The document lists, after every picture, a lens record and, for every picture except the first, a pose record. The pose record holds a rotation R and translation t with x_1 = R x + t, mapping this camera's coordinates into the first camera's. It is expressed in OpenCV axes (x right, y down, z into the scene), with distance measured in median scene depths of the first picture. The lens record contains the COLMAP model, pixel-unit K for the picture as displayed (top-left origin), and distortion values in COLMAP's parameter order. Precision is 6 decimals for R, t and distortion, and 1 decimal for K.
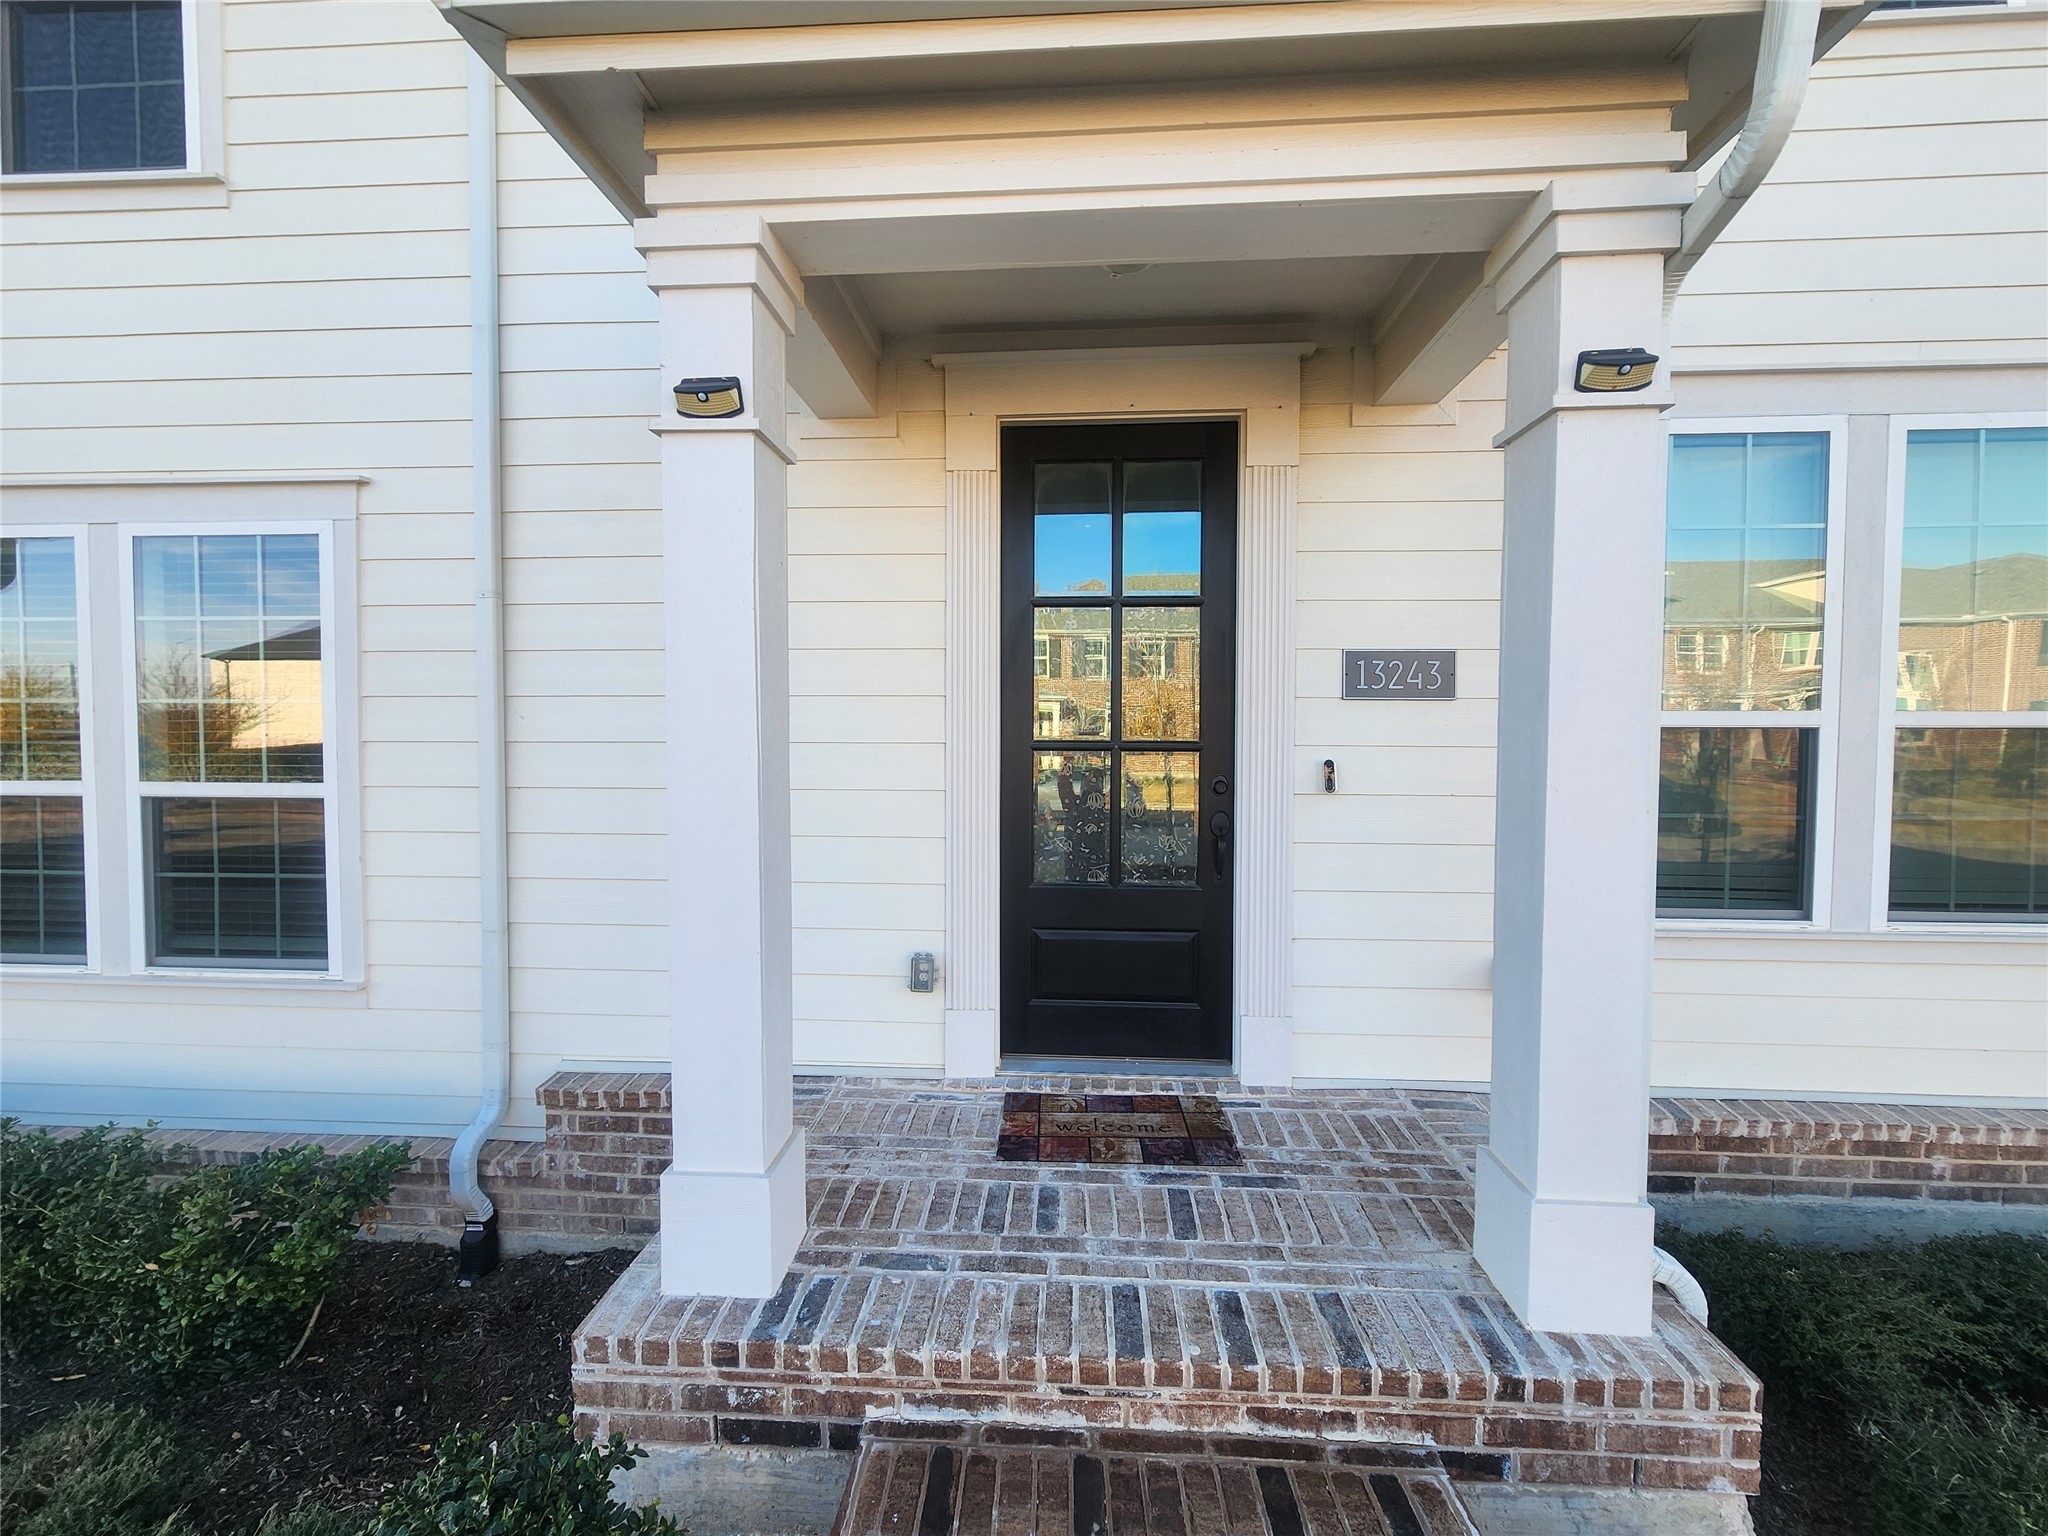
lens RADIAL K [[836.8, 0, 1016.9], [0, 836.8, 767.2], [0, 0, 1]] dist [0.004942, 0.000341]
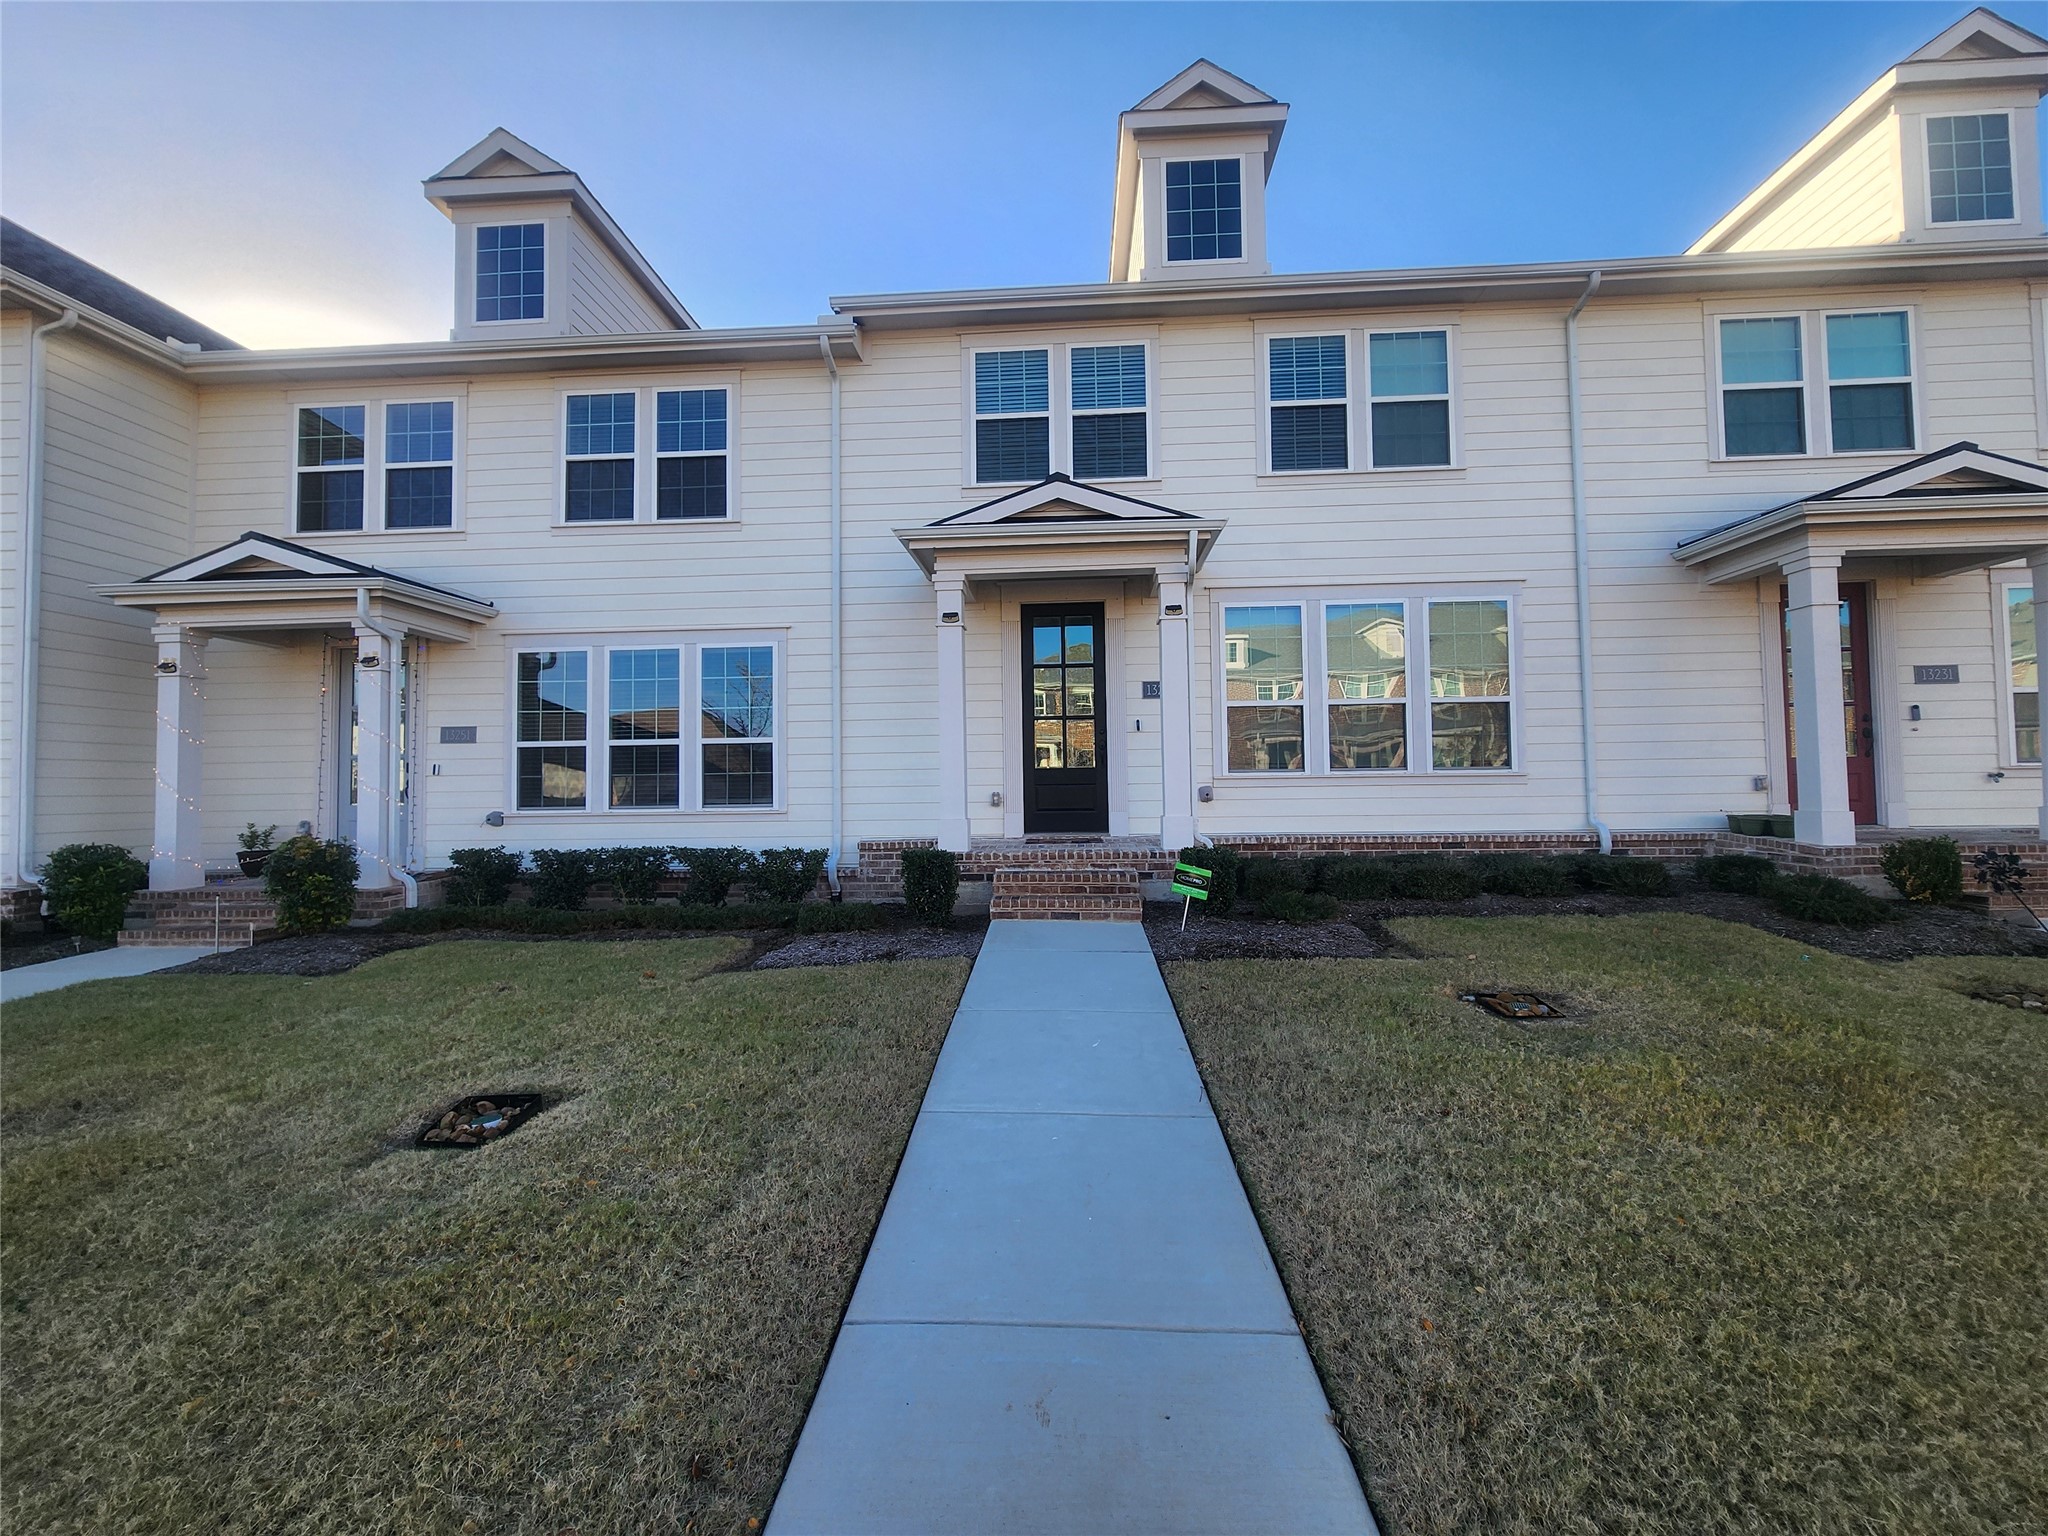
lens RADIAL K [[836.8, 0, 1029.7], [0, 836.8, 761.7], [0, 0, 1]] dist [0.004942, 0.000341]
pose [[0.999723, -0.018258, 0.014833, -0.039782], [0.019324, 0.996975, -0.075282, 0.331055], [-0.013414, 0.075548, 0.997052, -1.772689]]
